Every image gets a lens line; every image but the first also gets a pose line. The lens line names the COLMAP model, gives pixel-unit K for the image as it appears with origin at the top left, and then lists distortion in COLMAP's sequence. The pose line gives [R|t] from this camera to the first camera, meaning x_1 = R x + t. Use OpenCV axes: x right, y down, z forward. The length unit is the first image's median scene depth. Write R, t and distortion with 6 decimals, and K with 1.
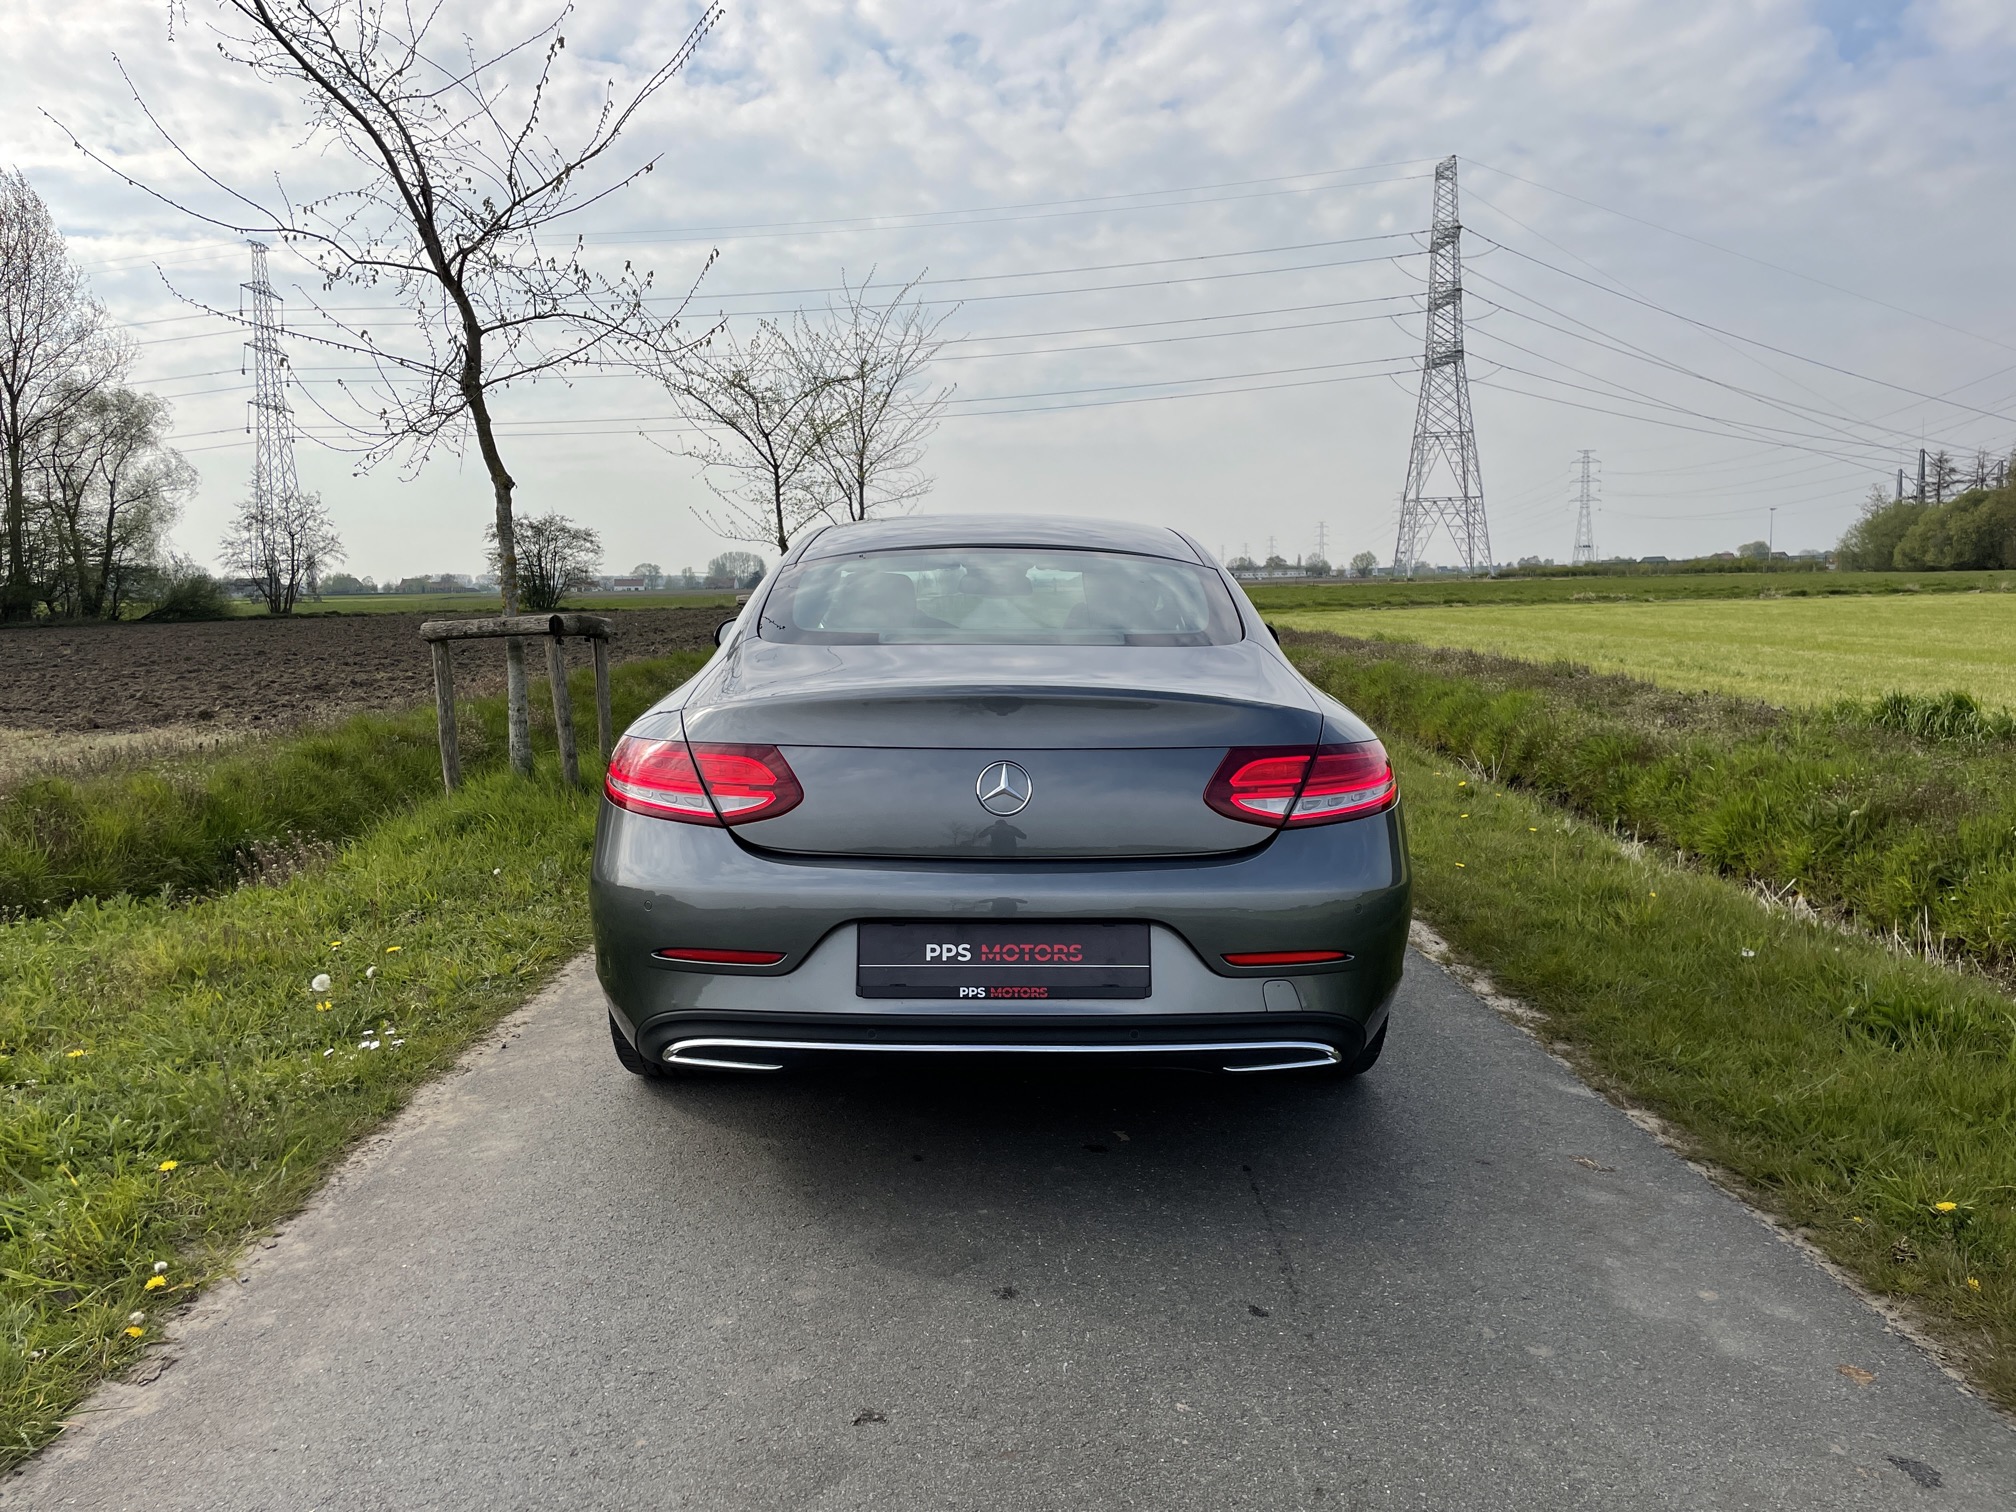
lens RADIAL K [[1536.7, 0, 994.6], [0, 1536.7, 763.9], [0, 0, 1]] dist [0.081859, -0.108982]
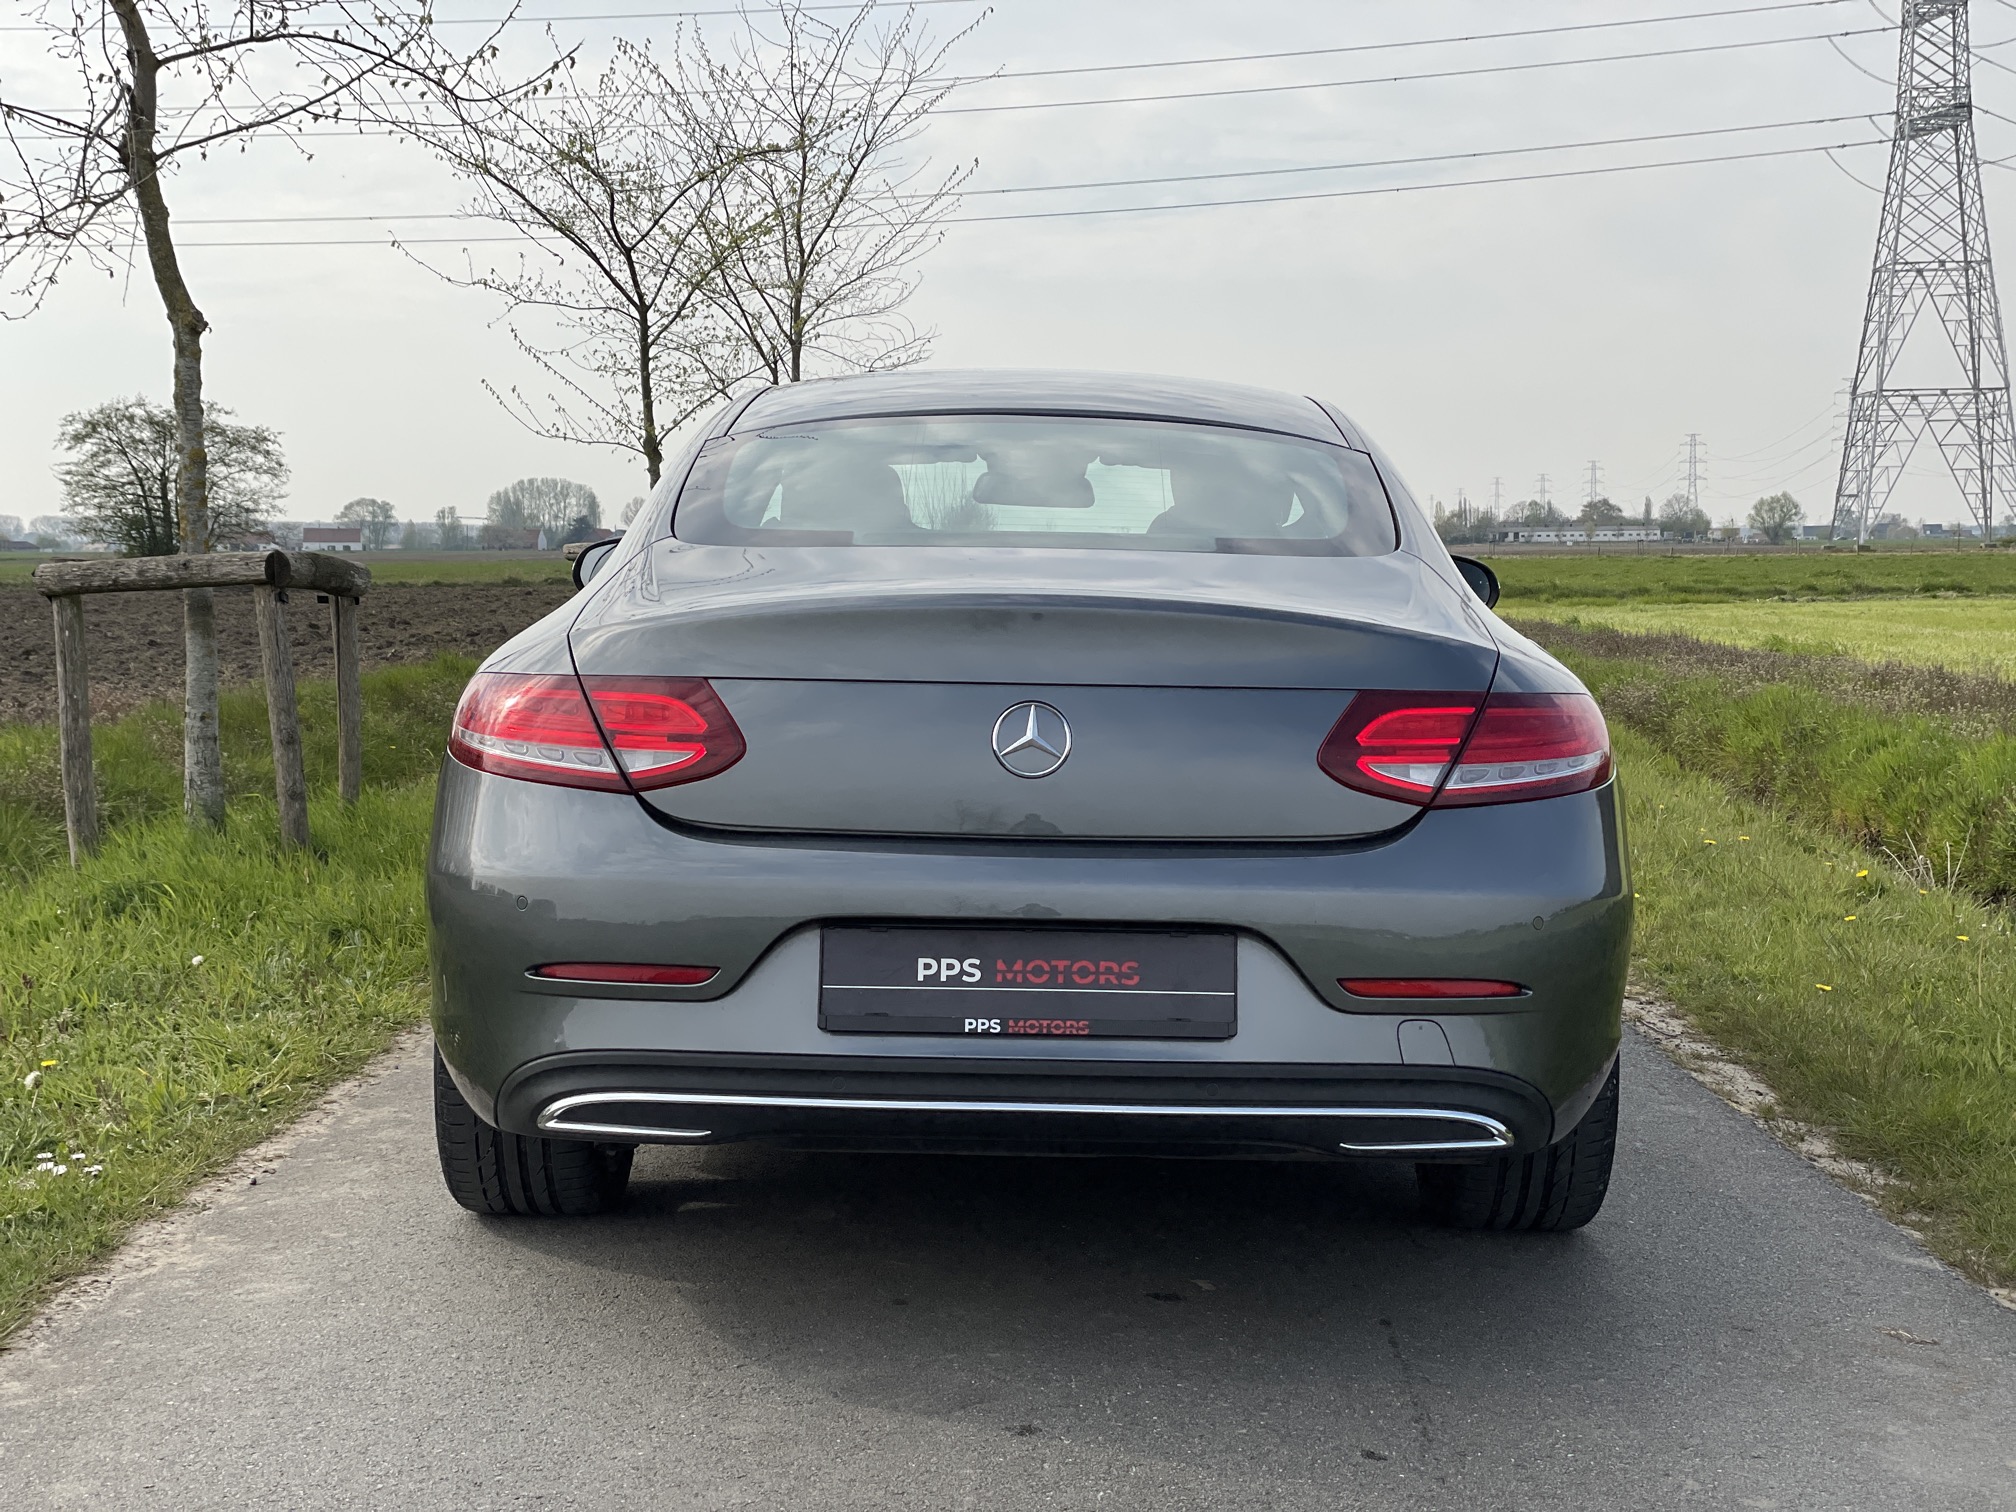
lens RADIAL K [[3038.4, 0, 1007.5], [0, 3038.4, 771.0], [0, 0, 1]] dist [0.090359, 0.000000]
pose [[0.999822, 0.014251, -0.012364, 0.004042], [-0.014771, 0.998964, -0.043047, 0.030012], [0.011738, 0.043222, 0.998997, -0.129338]]
